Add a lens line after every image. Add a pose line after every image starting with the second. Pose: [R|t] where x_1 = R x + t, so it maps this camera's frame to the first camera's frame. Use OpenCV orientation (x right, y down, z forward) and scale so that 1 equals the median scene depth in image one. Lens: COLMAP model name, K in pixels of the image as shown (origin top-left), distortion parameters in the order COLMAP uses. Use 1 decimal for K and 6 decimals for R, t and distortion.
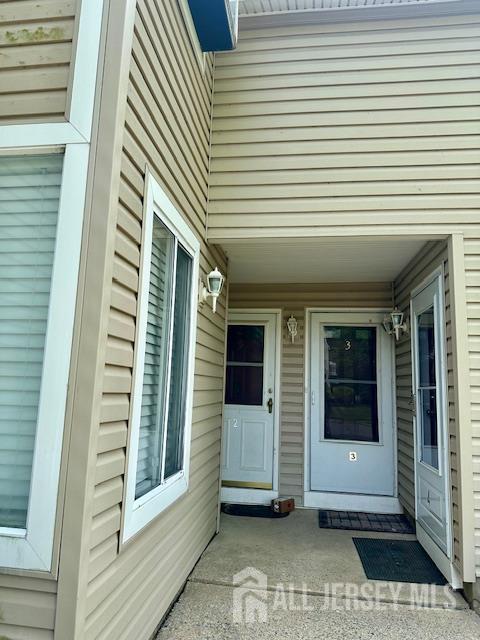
lens RADIAL K [[452.1, 0, 240.0], [0, 452.1, 320.0], [0, 0, 1]] dist [0.073650, -0.083694]
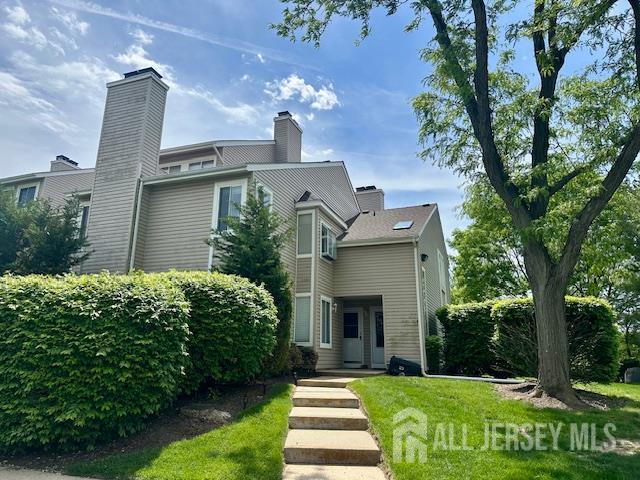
lens RADIAL K [[452.1, 0, 320.0], [0, 452.1, 240.0], [0, 0, 1]] dist [0.073650, -0.083694]
pose [[0.974685, -0.085567, -0.206561, 0.543109], [0.059432, 0.989787, -0.129576, -0.109661], [0.215539, 0.114019, 0.969816, -2.446001]]
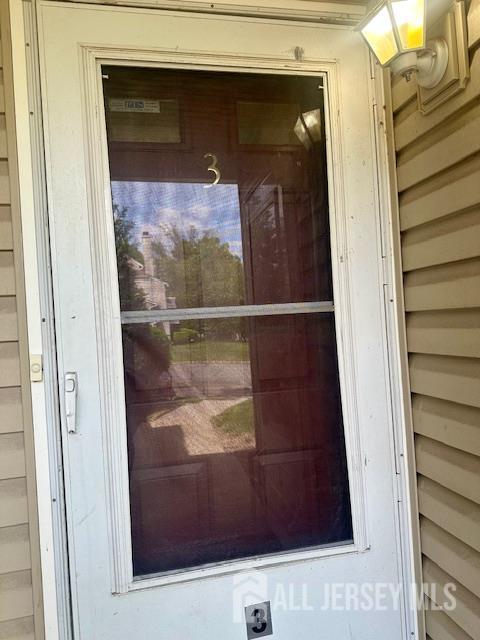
lens RADIAL K [[452.1, 0, 240.0], [0, 452.1, 320.0], [0, 0, 1]] dist [0.073650, -0.083694]
pose [[0.940542, -0.090150, 0.327496, 0.172728], [0.042210, 0.987684, 0.150658, 0.106117], [-0.337045, -0.127876, 0.932764, 0.794502]]
